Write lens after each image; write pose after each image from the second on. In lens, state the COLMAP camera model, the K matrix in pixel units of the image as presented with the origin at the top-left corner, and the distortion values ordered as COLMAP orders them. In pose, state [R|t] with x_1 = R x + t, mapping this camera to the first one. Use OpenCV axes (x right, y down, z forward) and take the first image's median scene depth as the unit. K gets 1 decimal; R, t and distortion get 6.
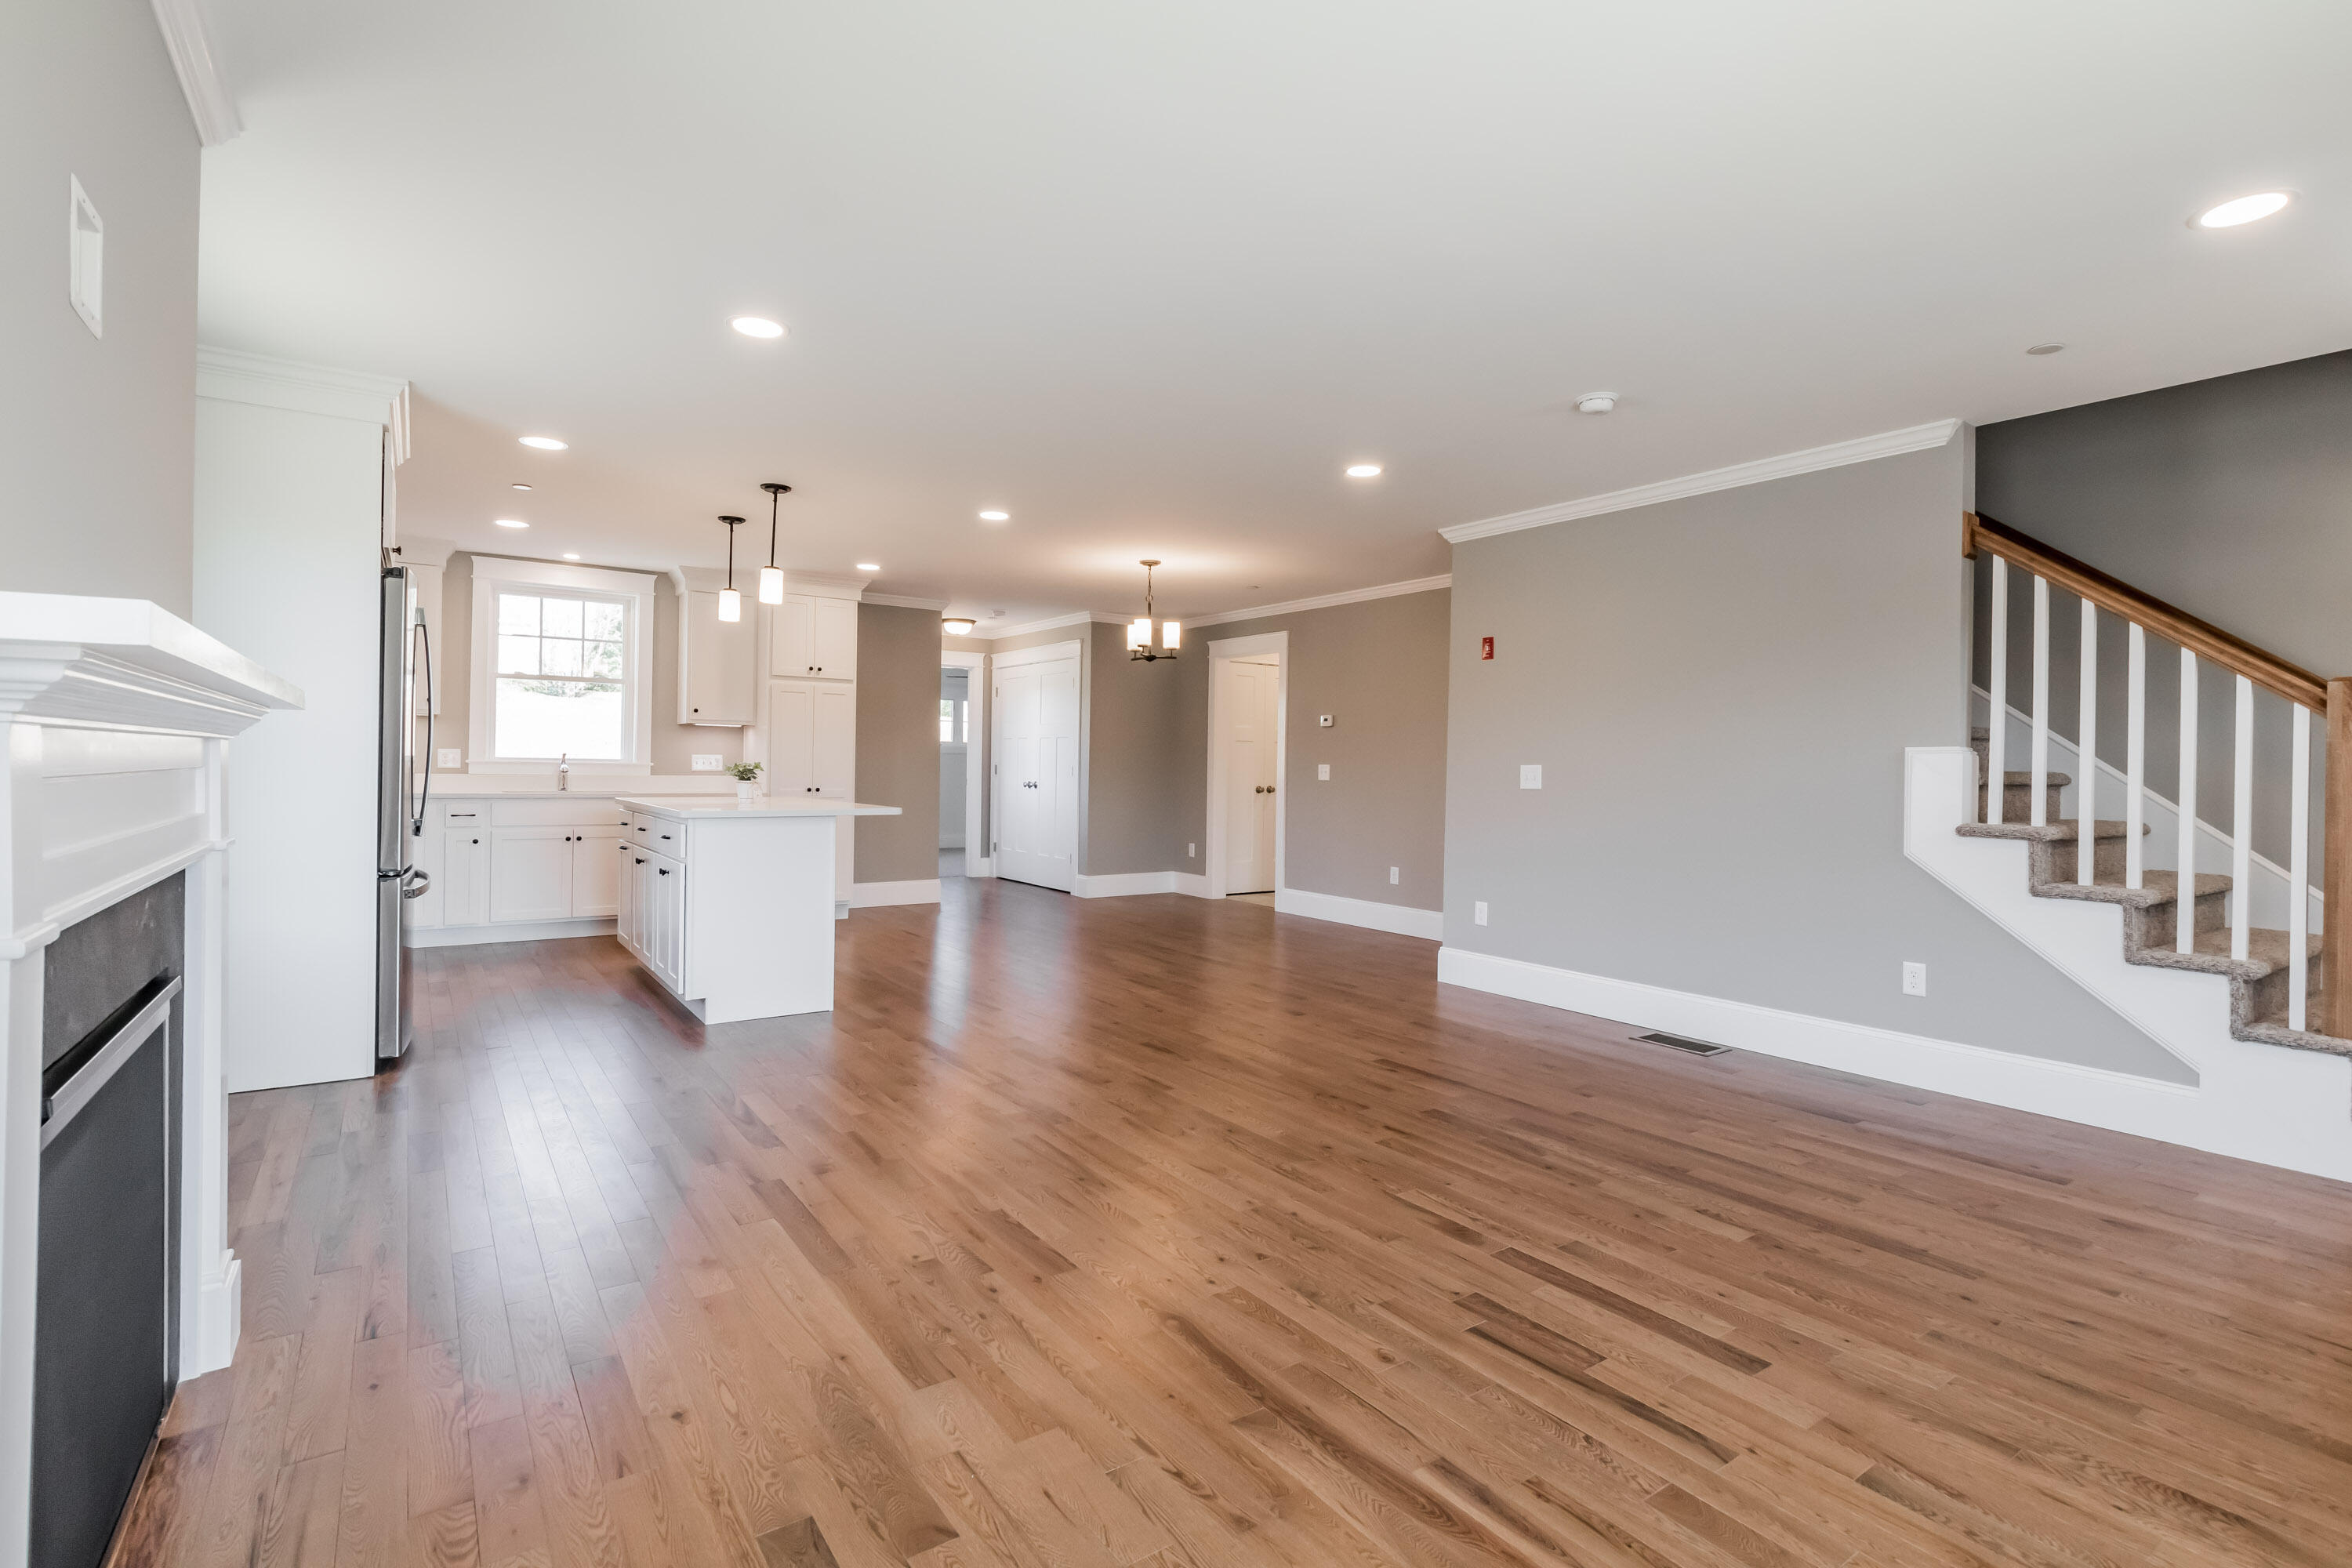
lens RADIAL K [[1124.5, 0, 1172.8], [0, 1124.5, 763.8], [0, 0, 1]] dist [-0.000446, 0.004813]
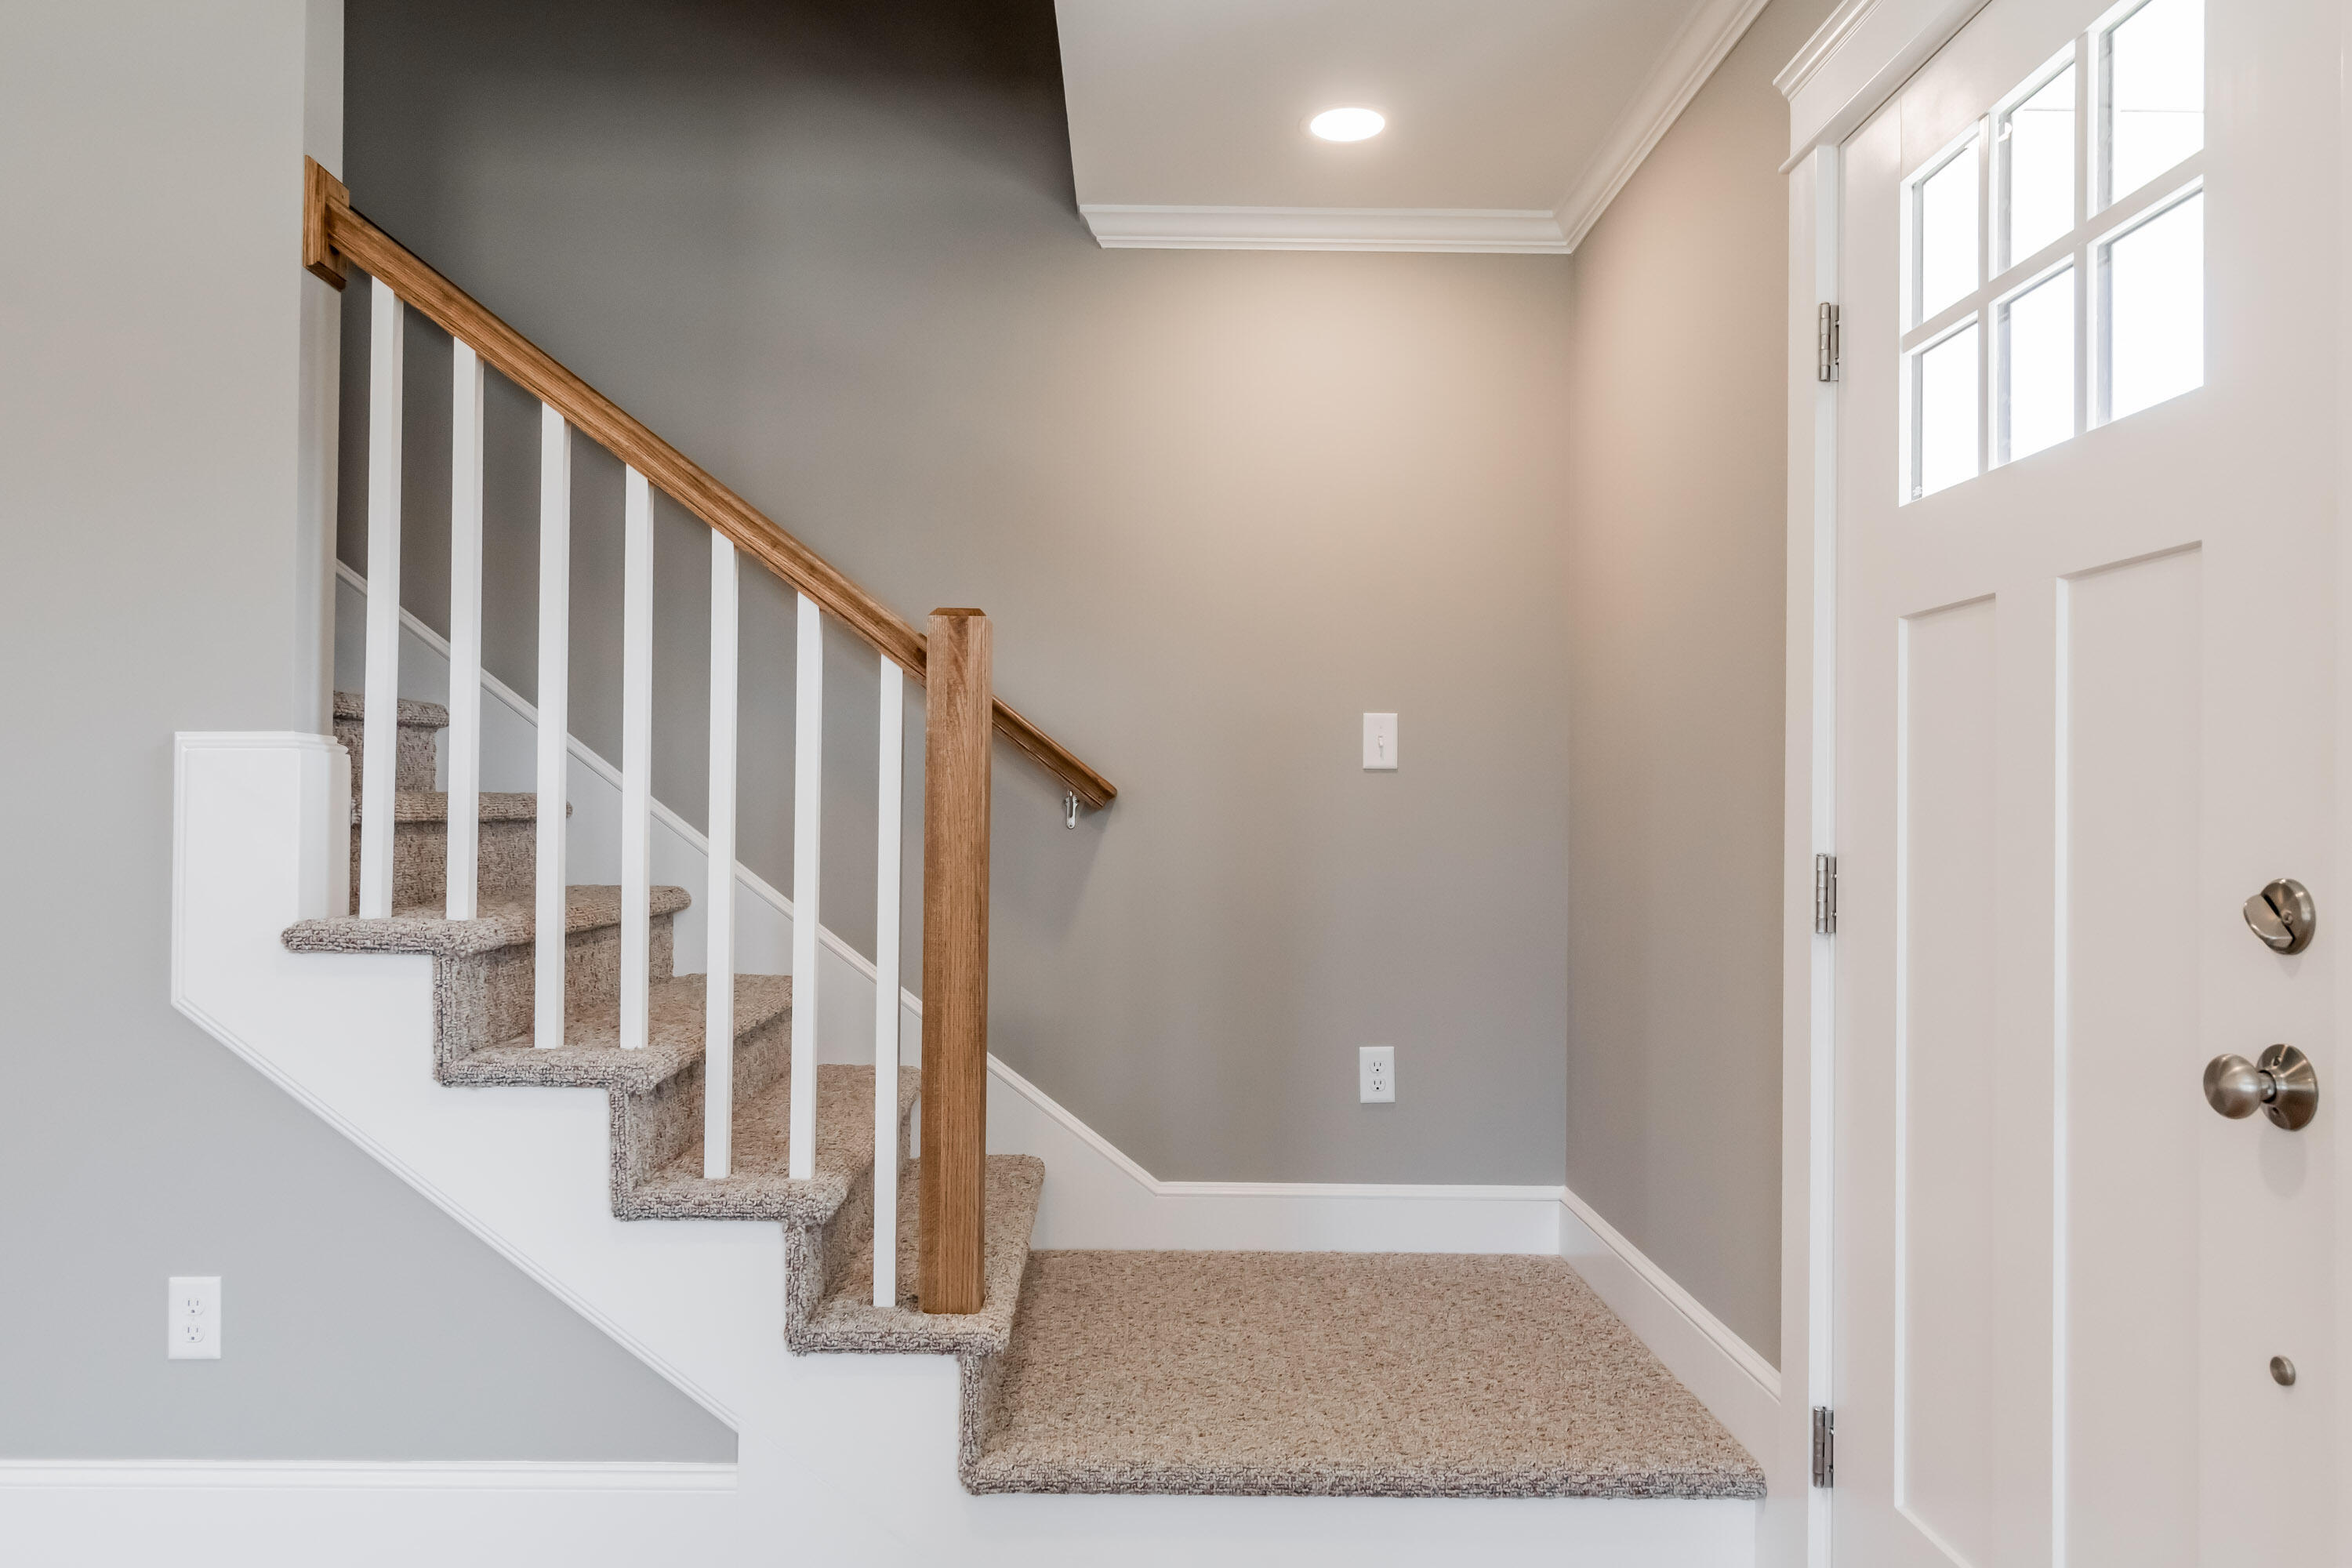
lens RADIAL K [[1570.7, 0, 1208.2], [0, 1570.7, 804.0], [0, 0, 1]] dist [-0.011260, 0.003156]
pose [[0.555889, -0.007240, 0.831225, 0.445131], [-0.002490, 0.999943, 0.010375, 0.004427], [-0.831253, -0.007837, 0.555839, 0.443269]]
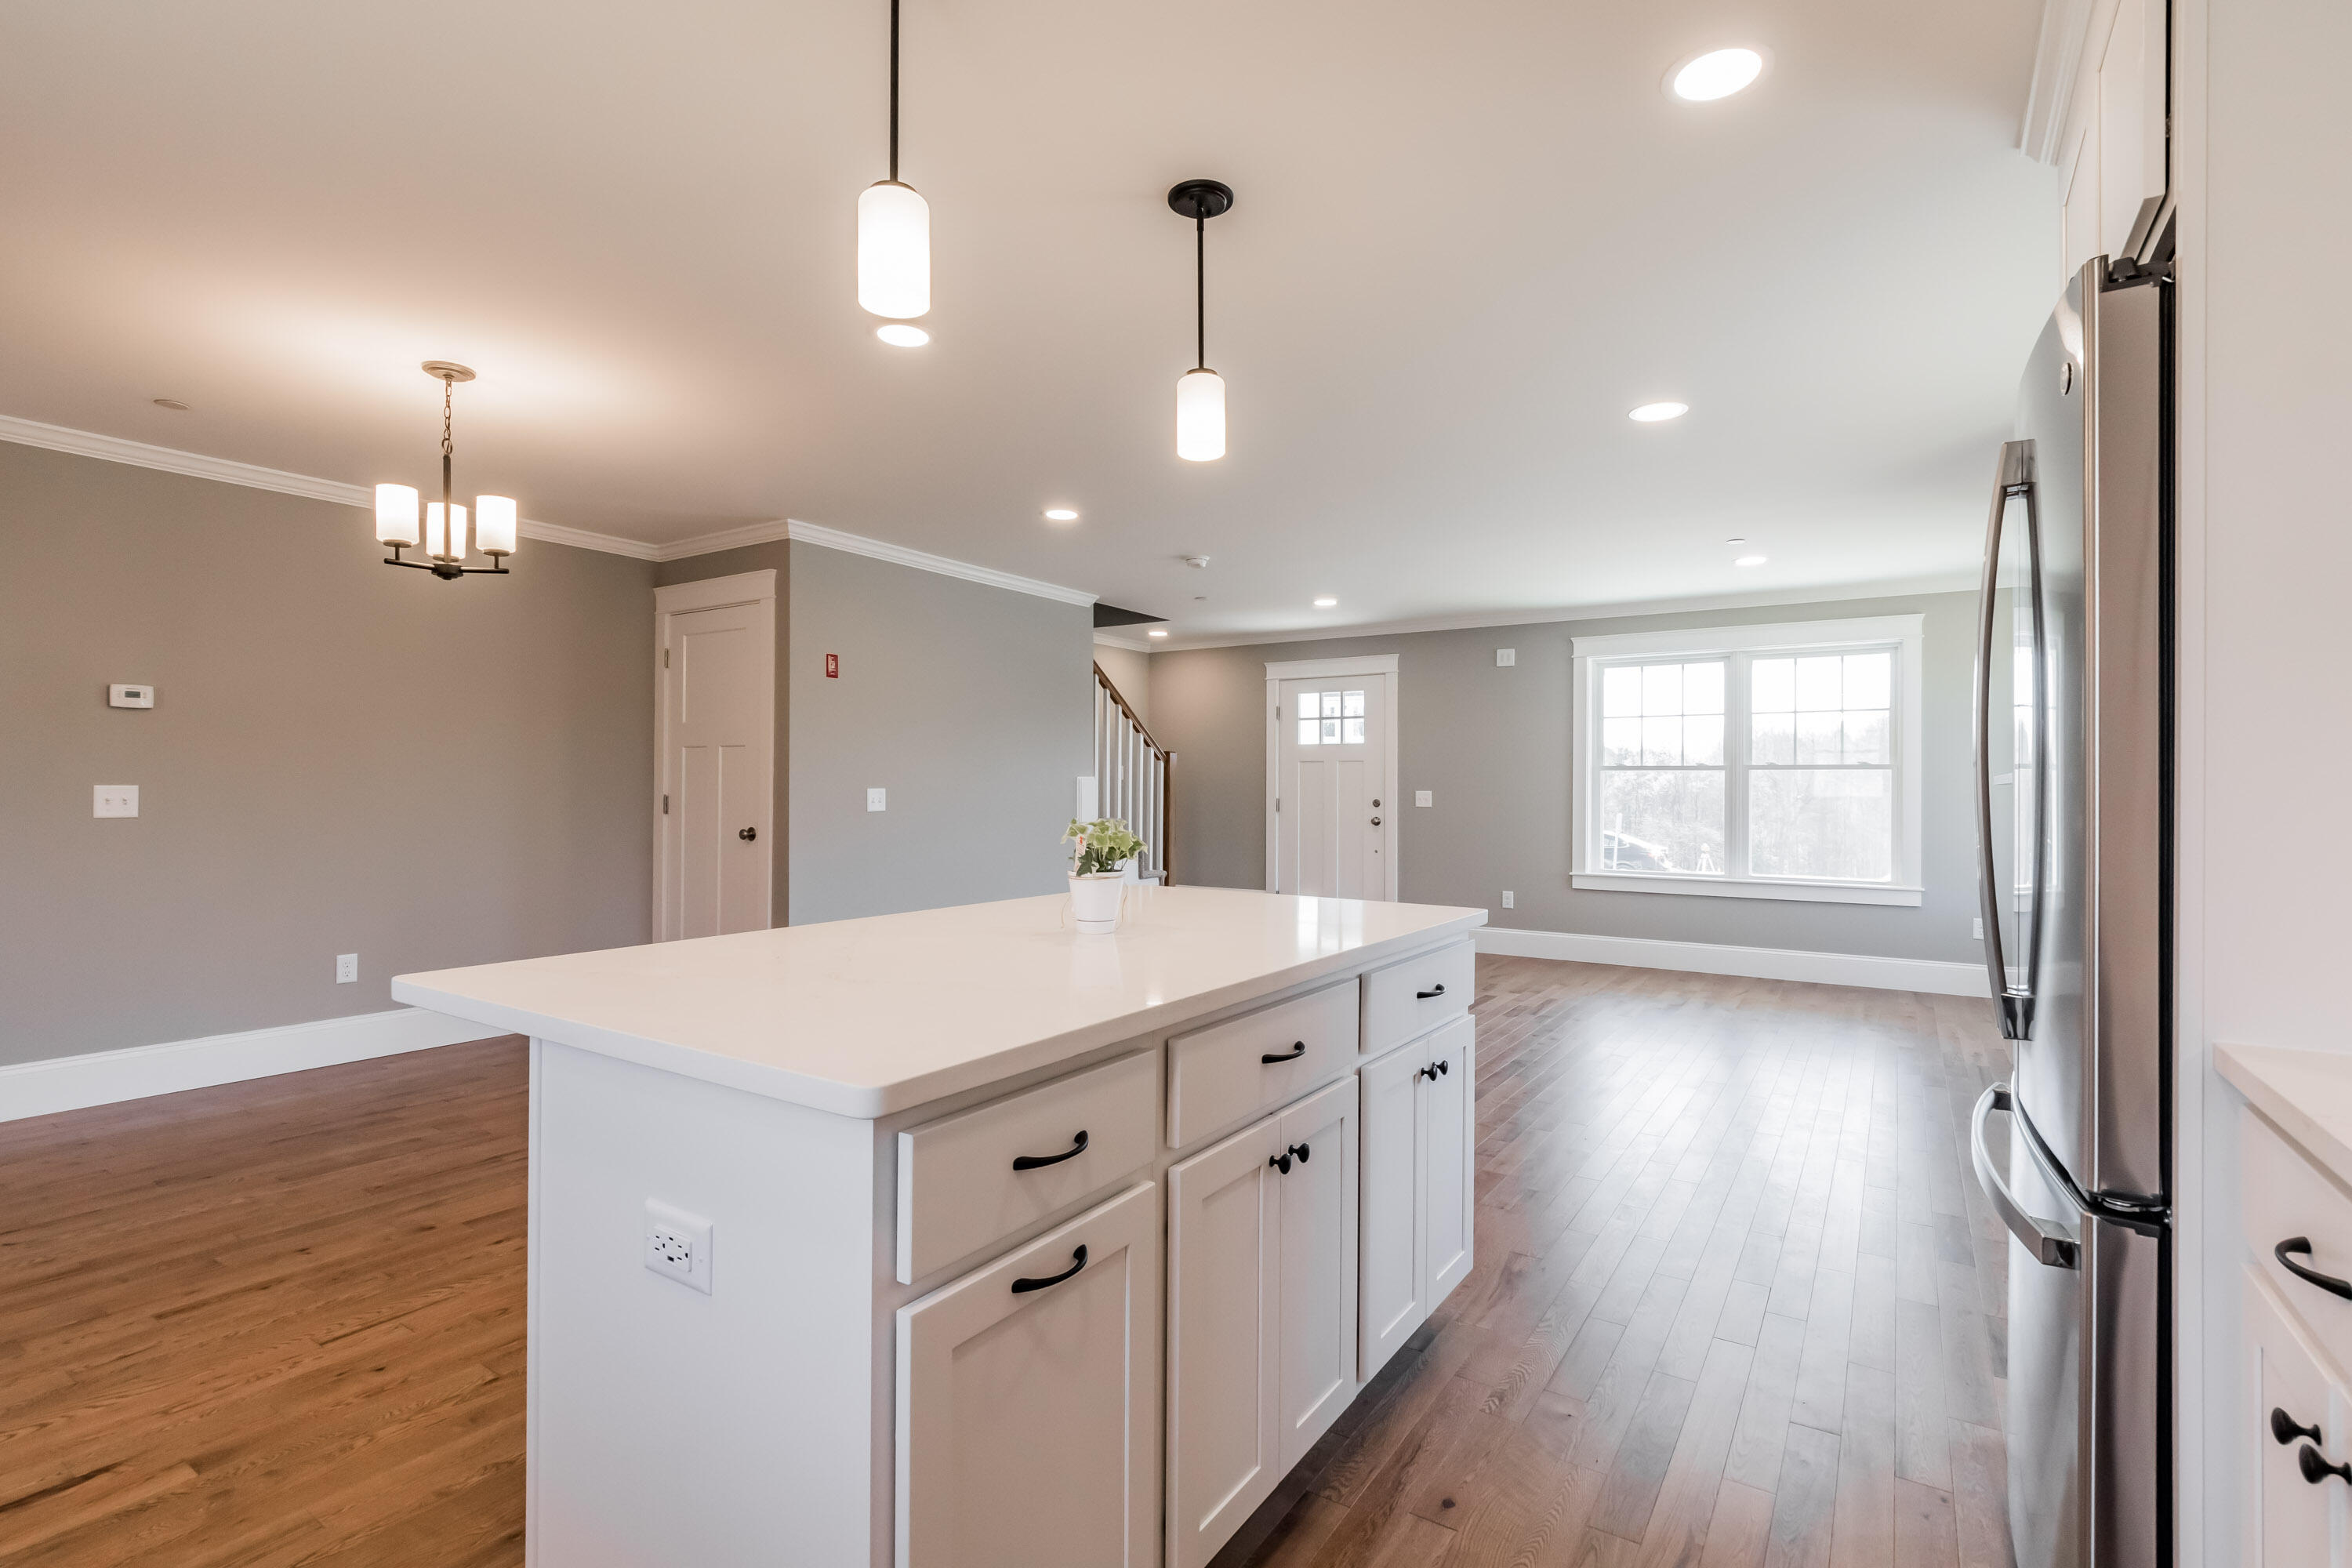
lens RADIAL K [[1124.5, 0, 1172.1], [0, 1124.5, 788.0], [0, 0, 1]] dist [-0.000446, 0.004813]
pose [[-0.383455, -0.018358, 0.923377, -1.106464], [-0.014100, 0.999802, 0.014022, -0.025842], [-0.923452, -0.007643, -0.383638, 1.705965]]
